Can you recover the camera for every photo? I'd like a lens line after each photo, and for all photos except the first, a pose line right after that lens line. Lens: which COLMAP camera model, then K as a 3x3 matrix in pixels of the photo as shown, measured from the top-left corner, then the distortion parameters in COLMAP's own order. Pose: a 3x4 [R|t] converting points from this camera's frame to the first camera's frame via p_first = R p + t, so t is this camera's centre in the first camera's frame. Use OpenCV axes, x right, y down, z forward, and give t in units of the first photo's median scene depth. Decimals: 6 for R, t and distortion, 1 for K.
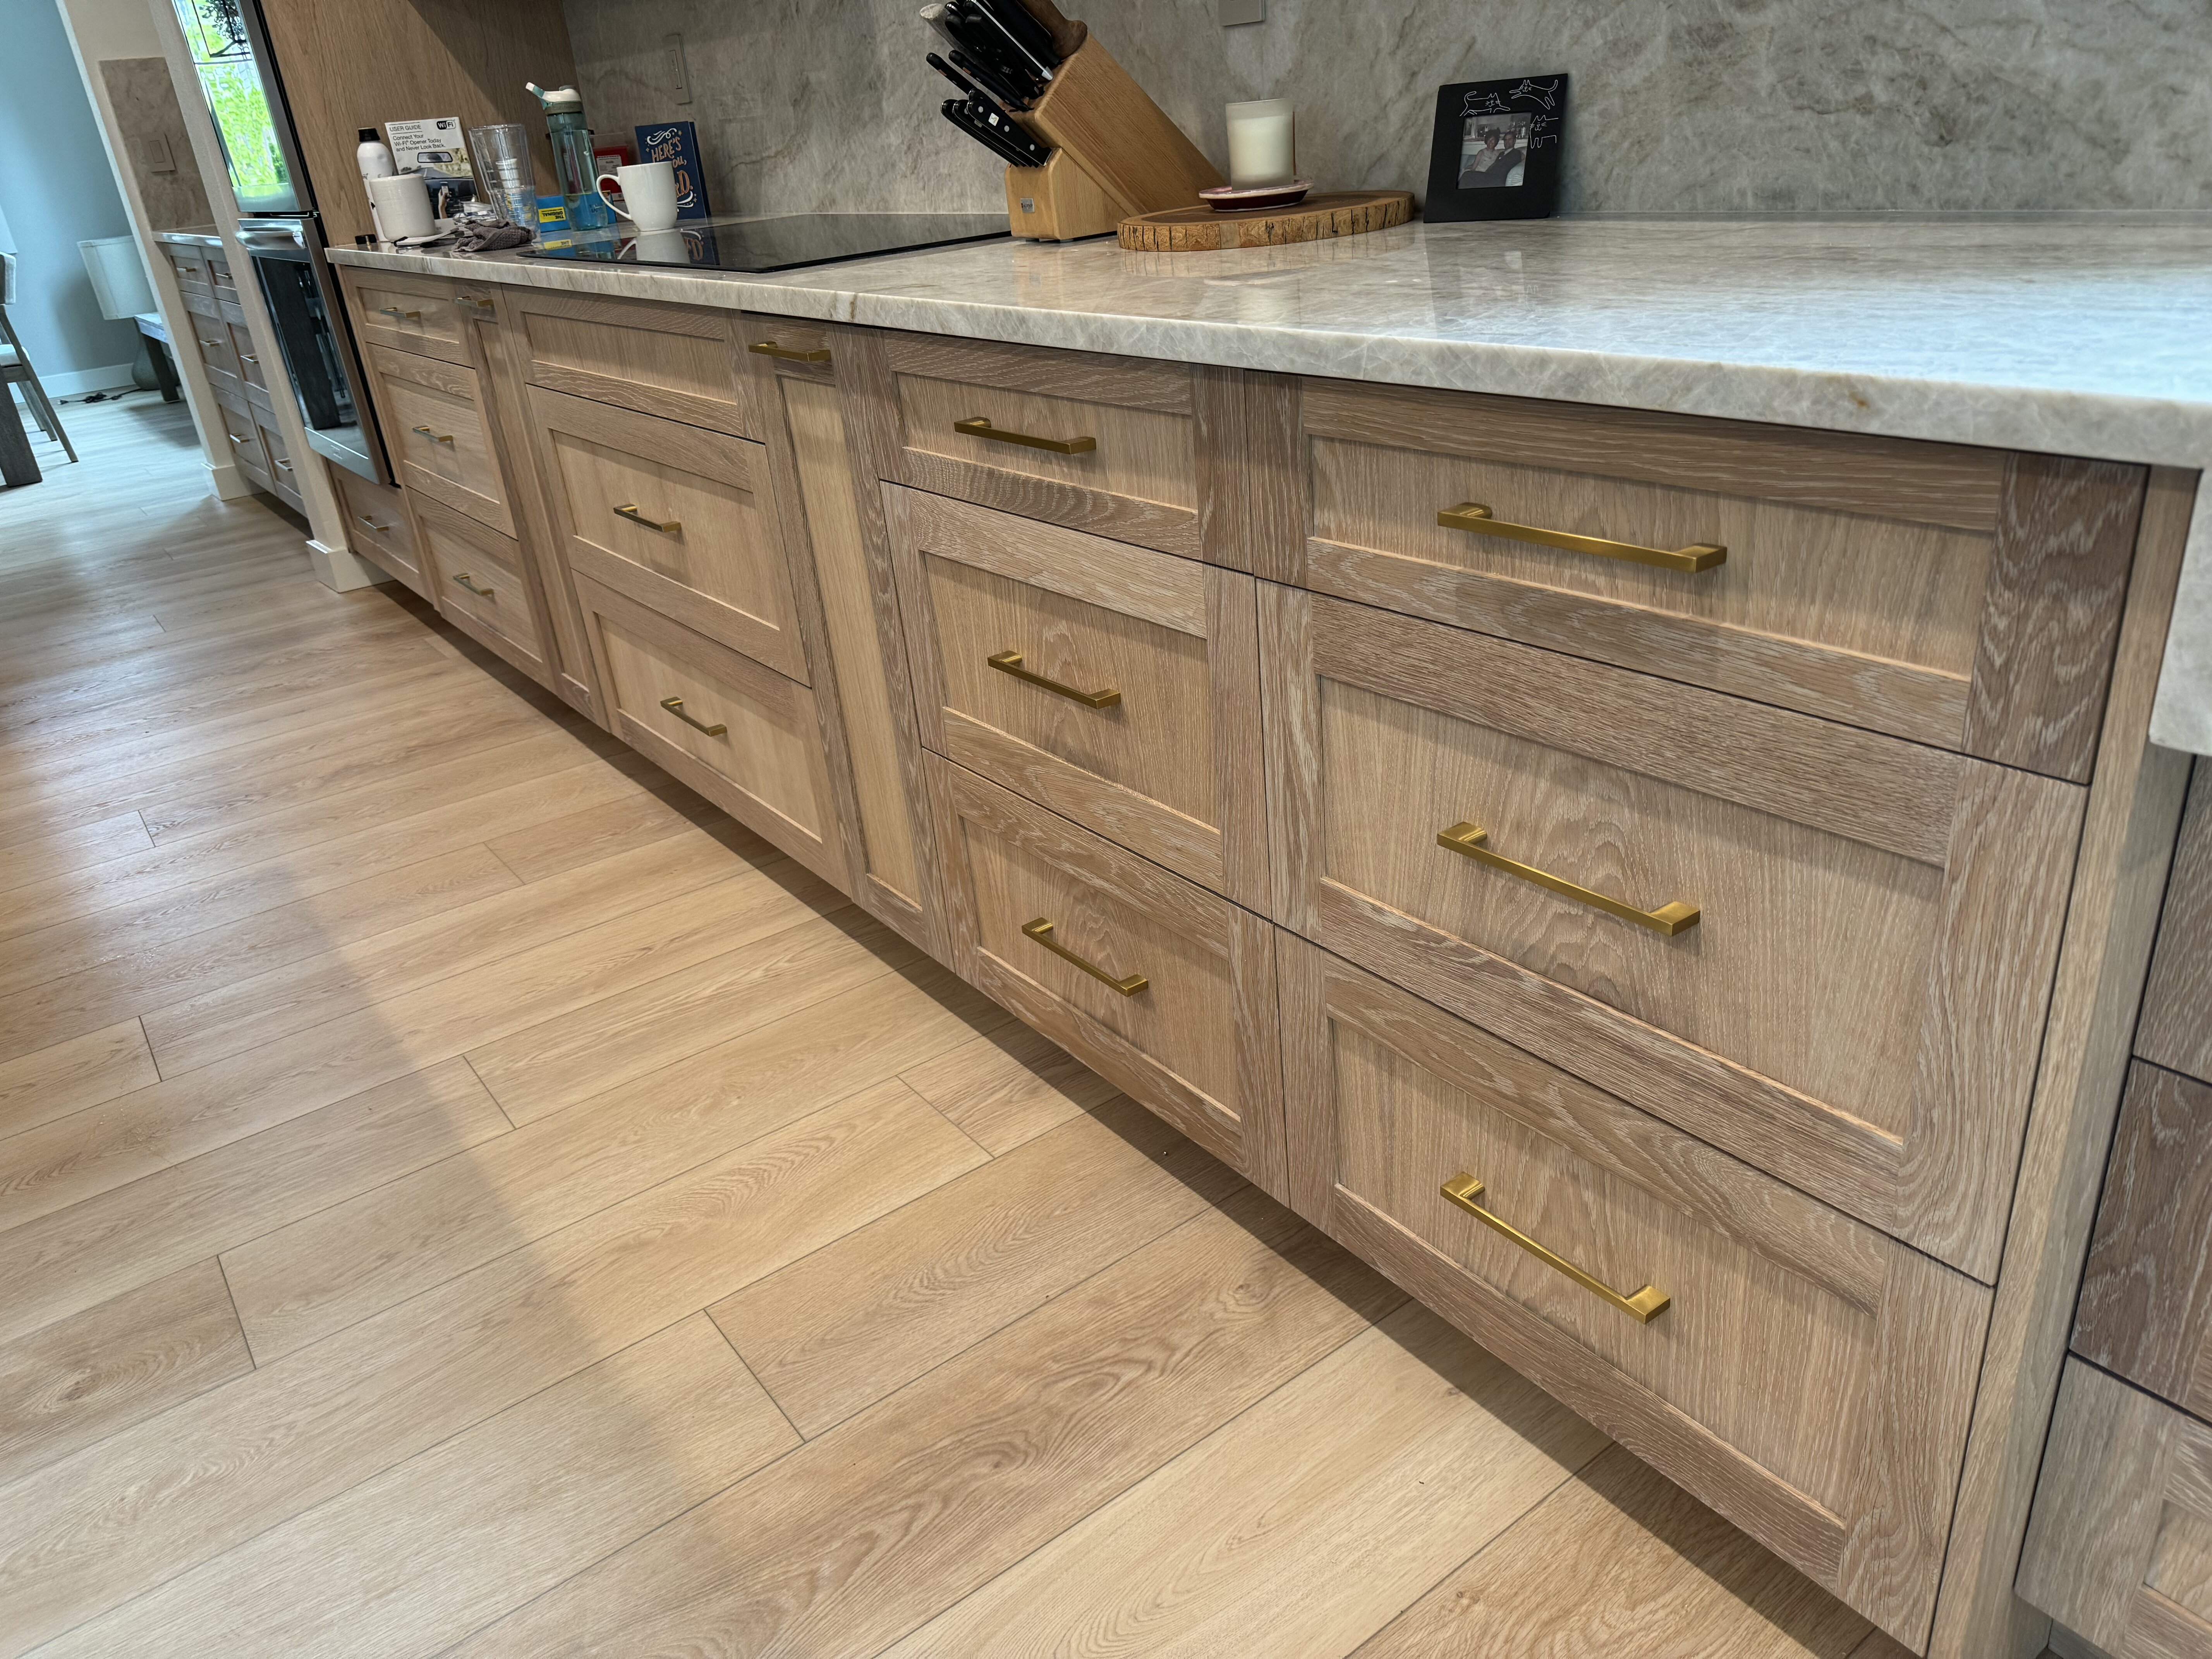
lens RADIAL K [[1548.6, 0, 1106.0], [0, 1548.6, 829.5], [0, 0, 1]] dist [0.096576, -0.148708]
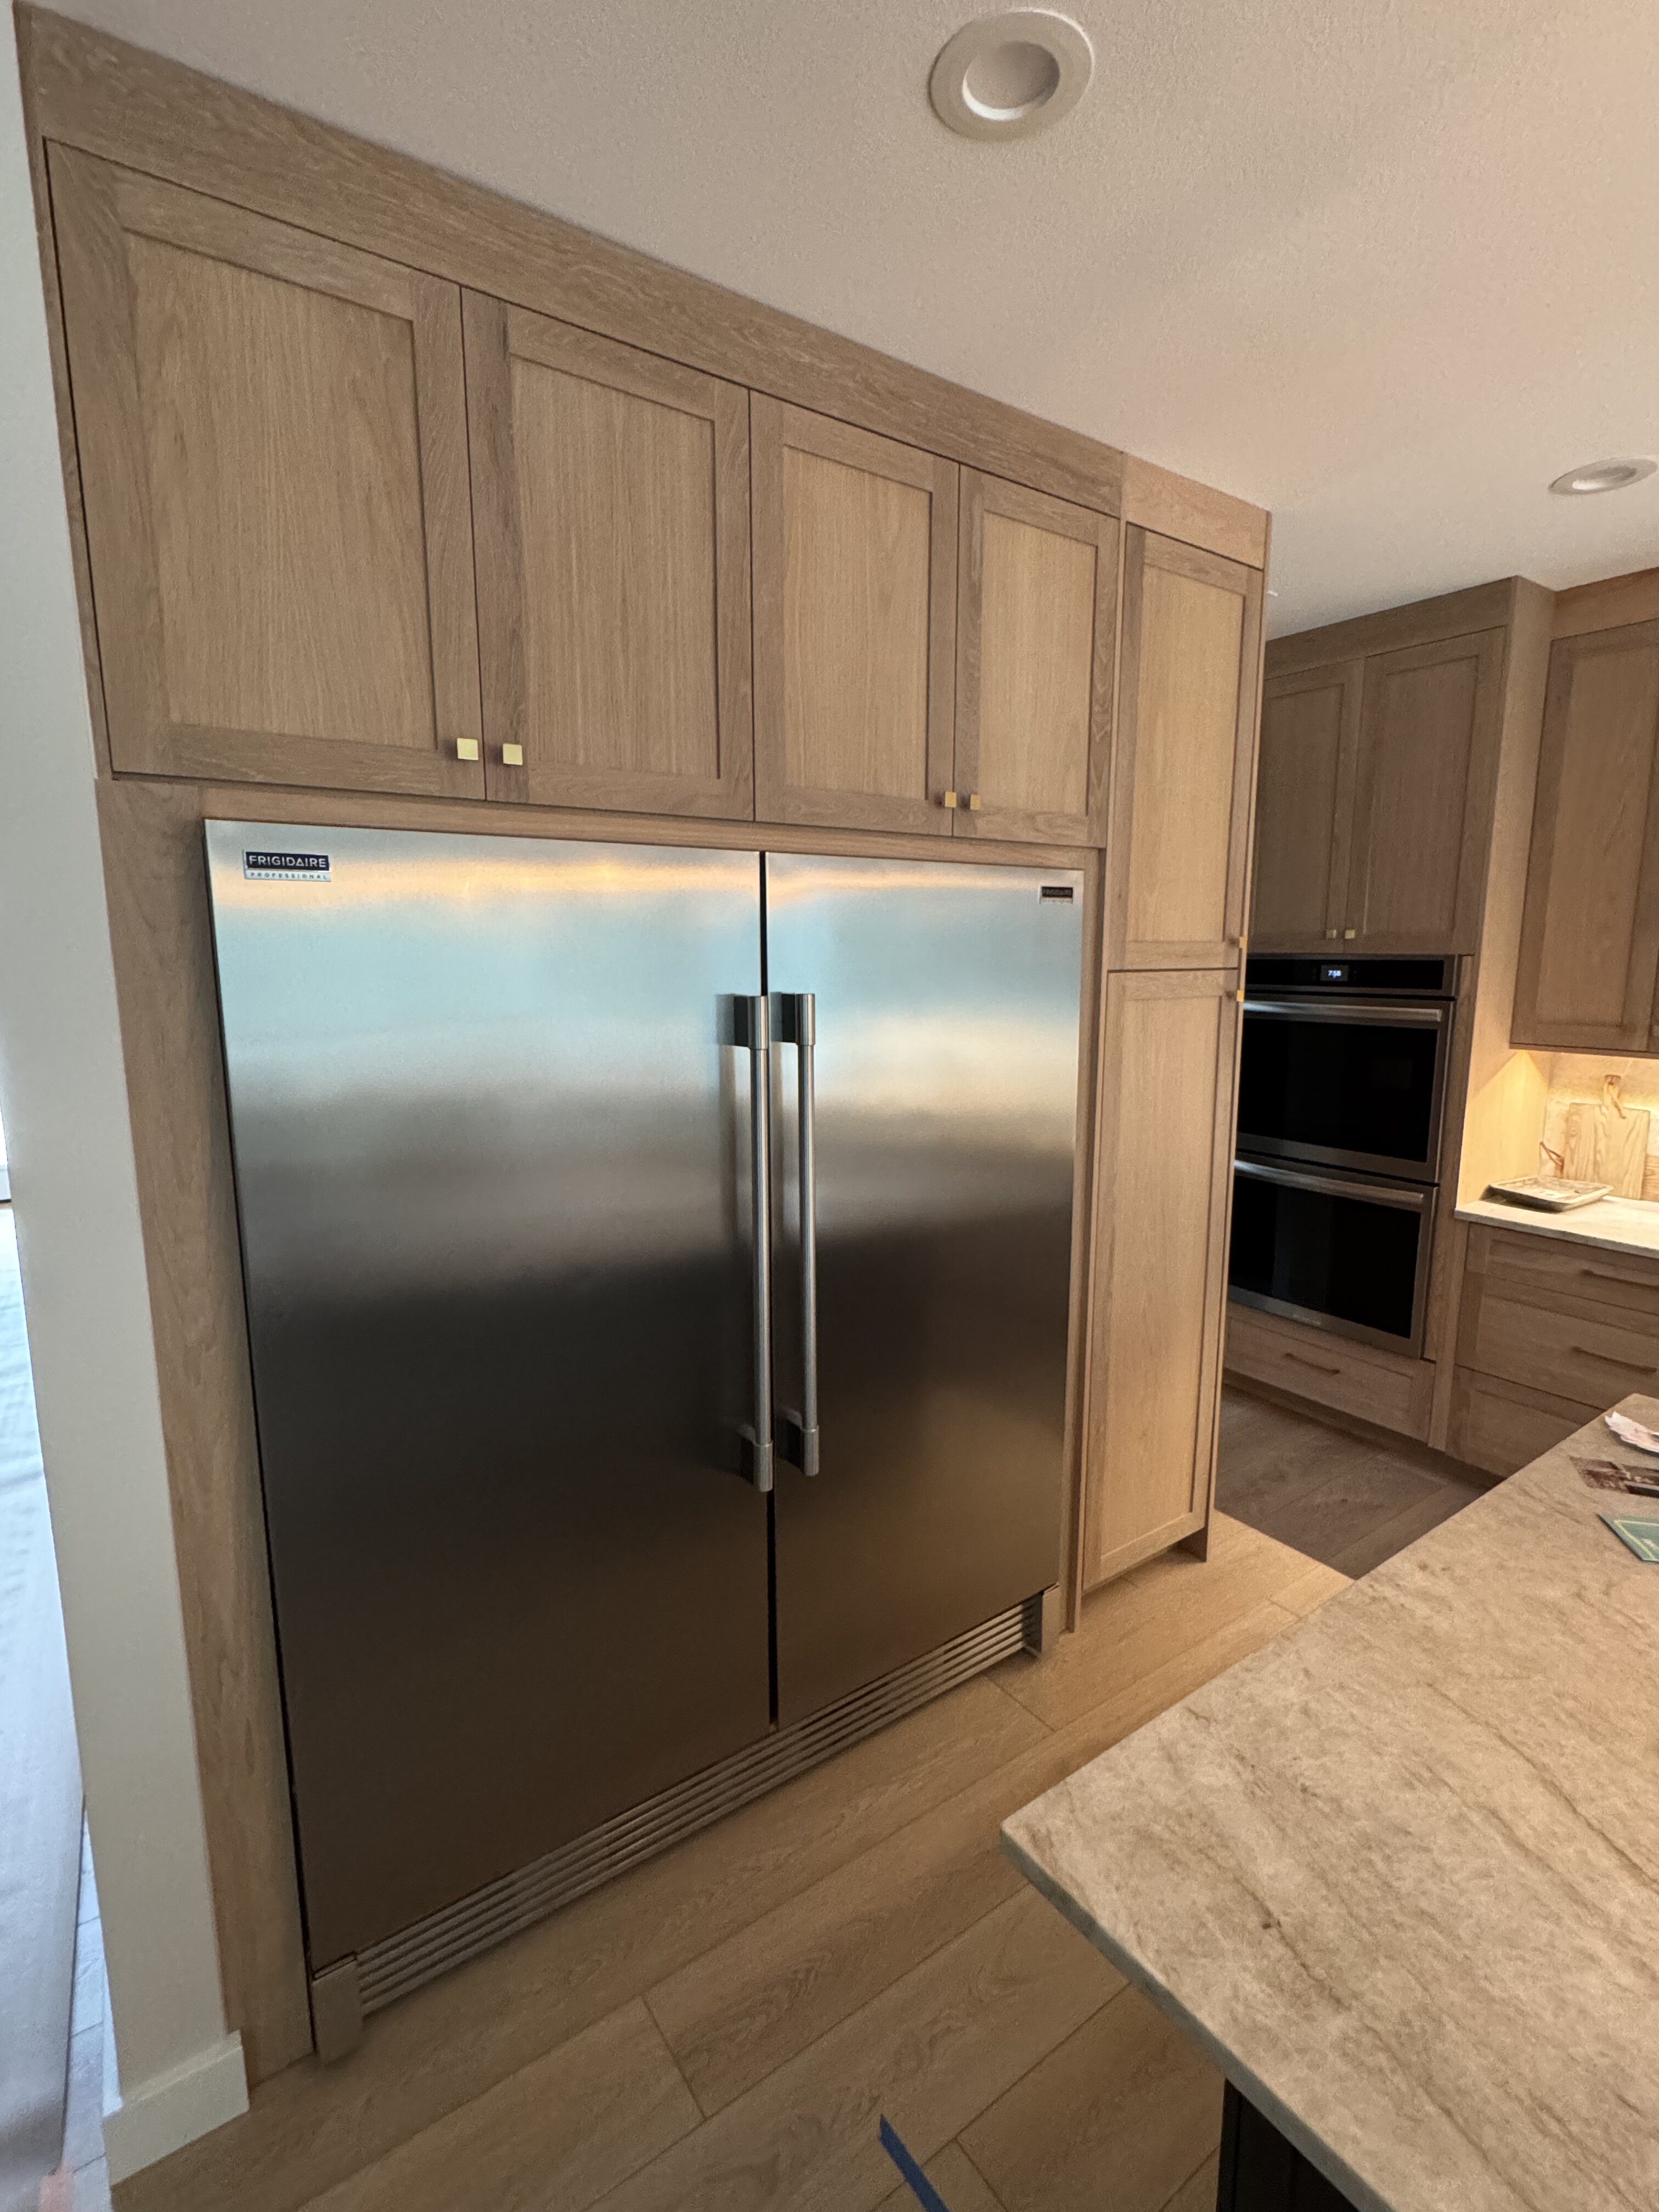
lens RADIAL K [[1016.6, 0, 829.5], [0, 1016.6, 1106.0], [0, 0, 1]] dist [-0.000406, -0.000055]
pose [[0.995979, 0.089488, -0.004182, -2.509578], [-0.087088, 0.956206, -0.279437, -0.334343], [-0.021008, 0.278678, 0.960155, 0.163369]]
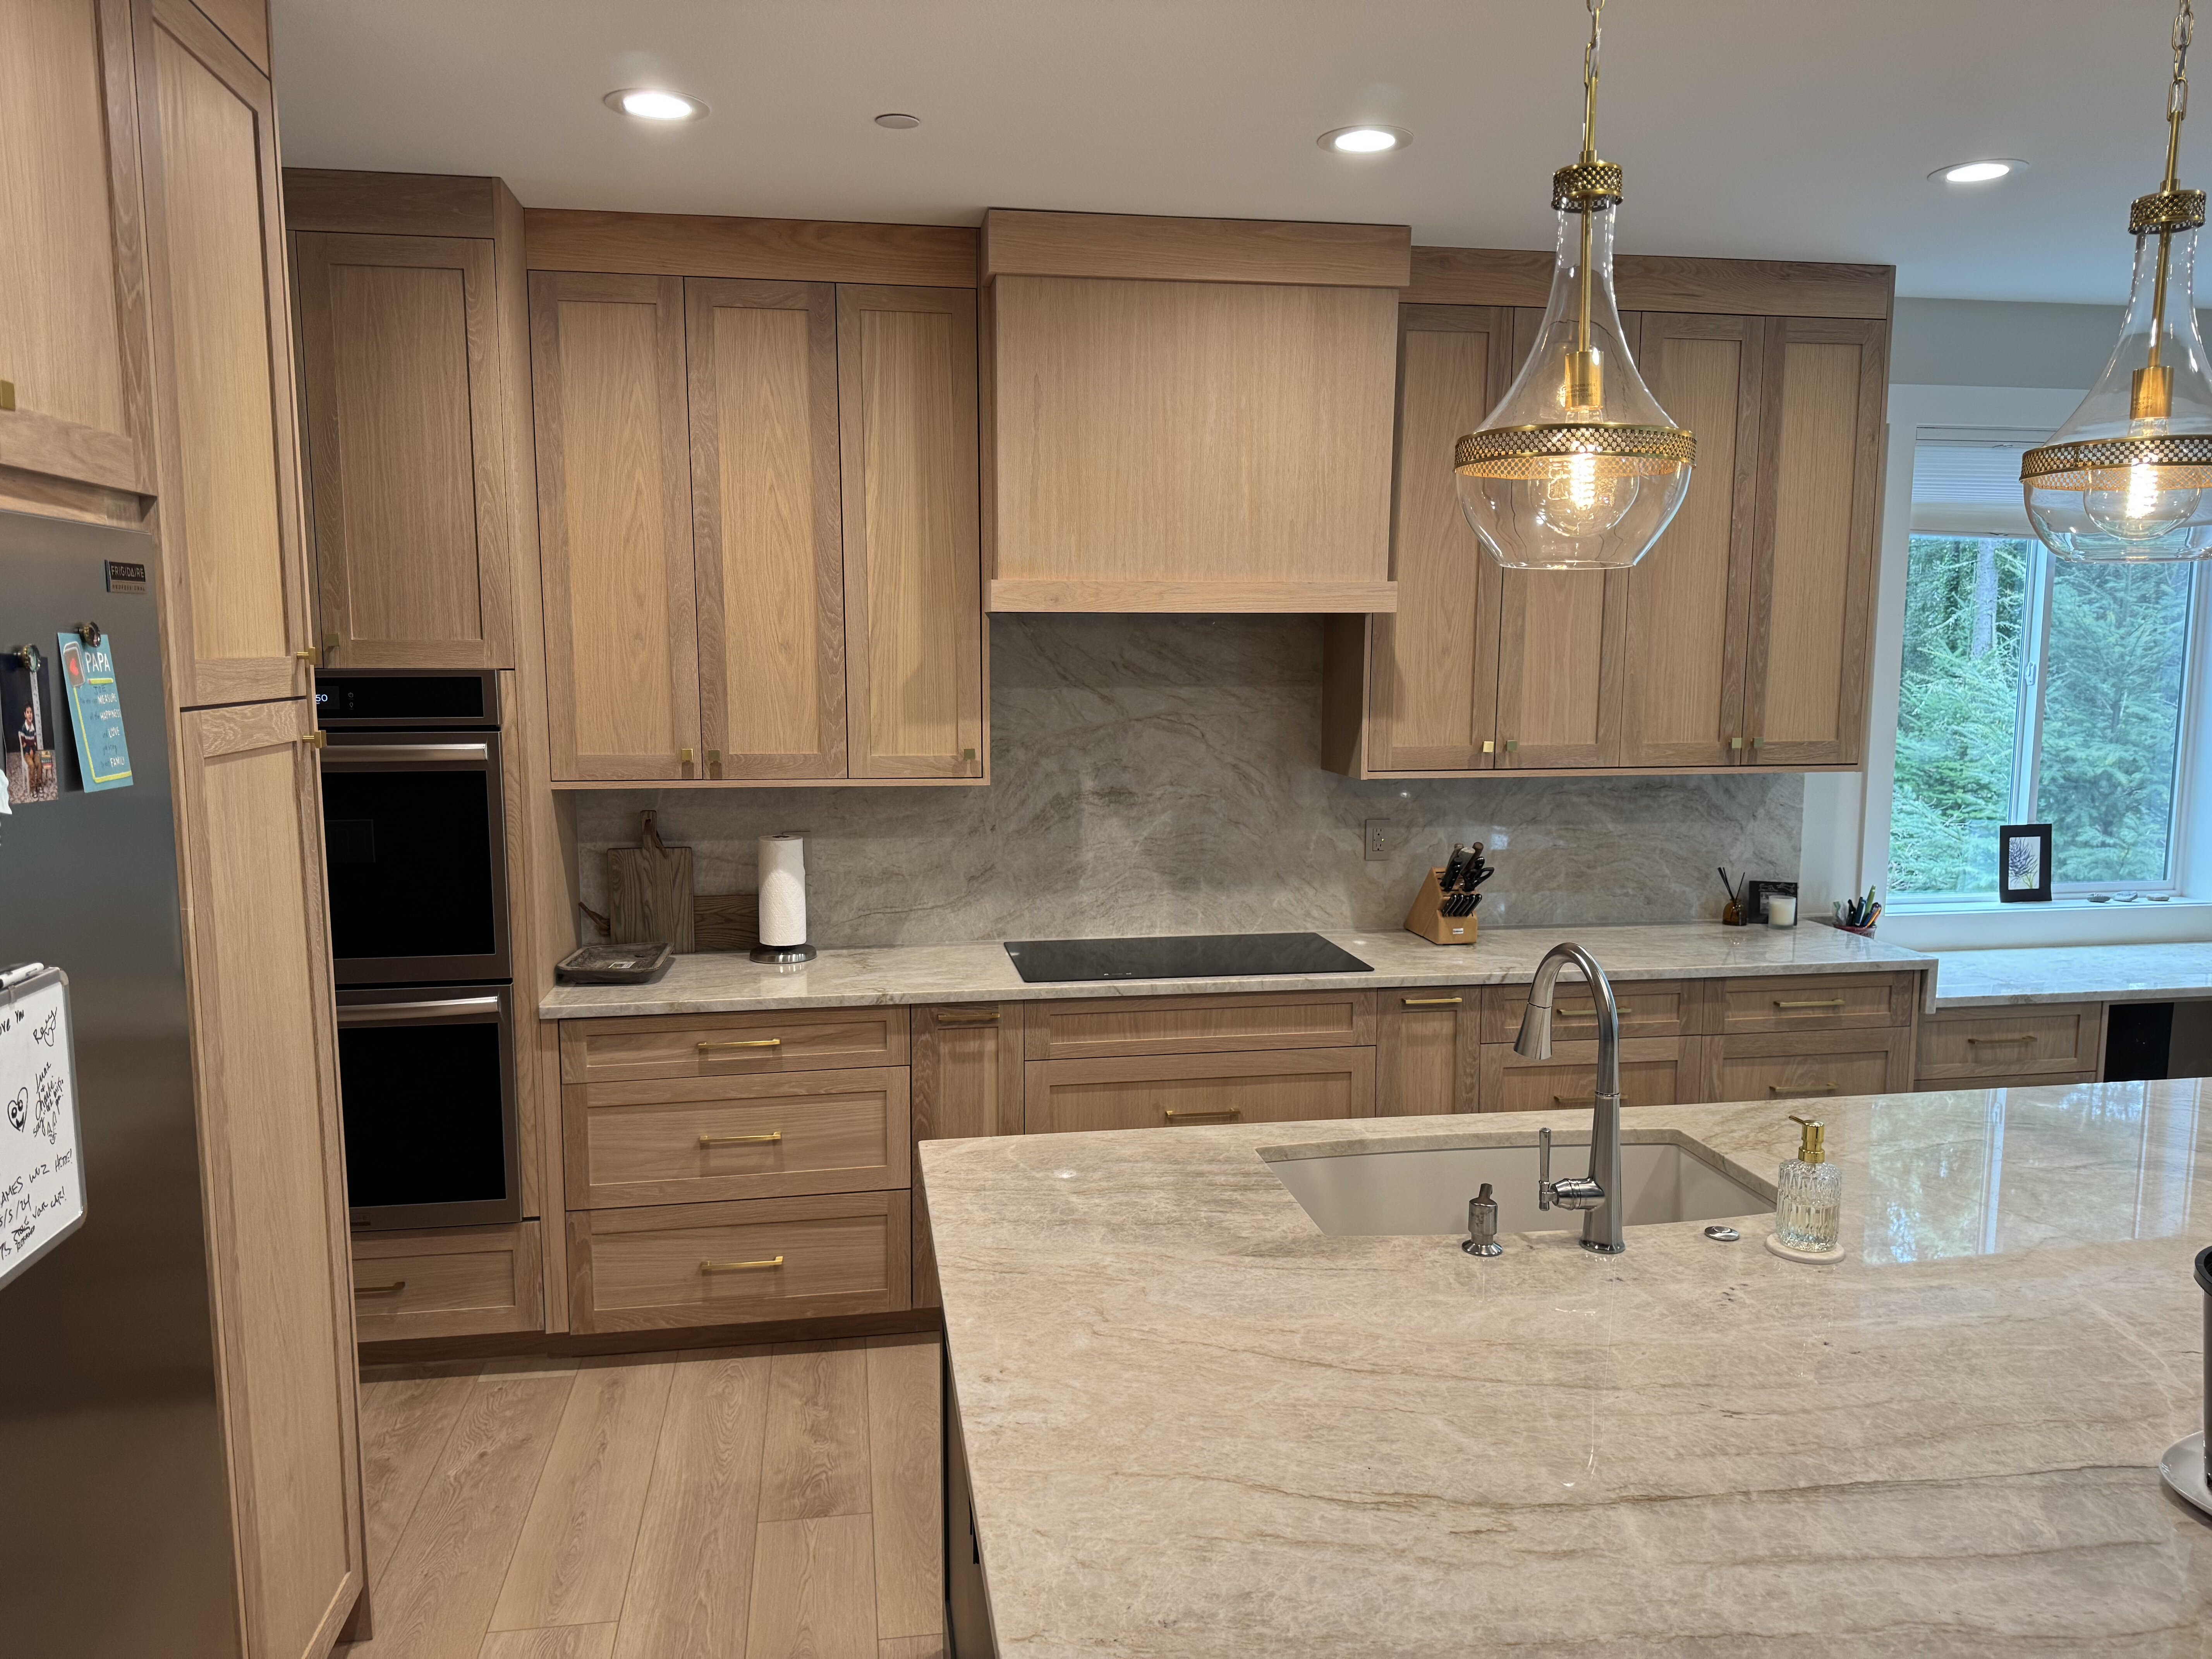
lens RADIAL K [[1542.5, 0, 1073.2], [0, 1542.5, 835.7], [0, 0, 1]] dist [0.144738, -0.277920]
pose [[0.458736, -0.019872, 0.888351, -3.000924], [0.340971, 0.927152, -0.155334, -0.422723], [-0.820549, 0.374159, 0.432093, 0.404149]]
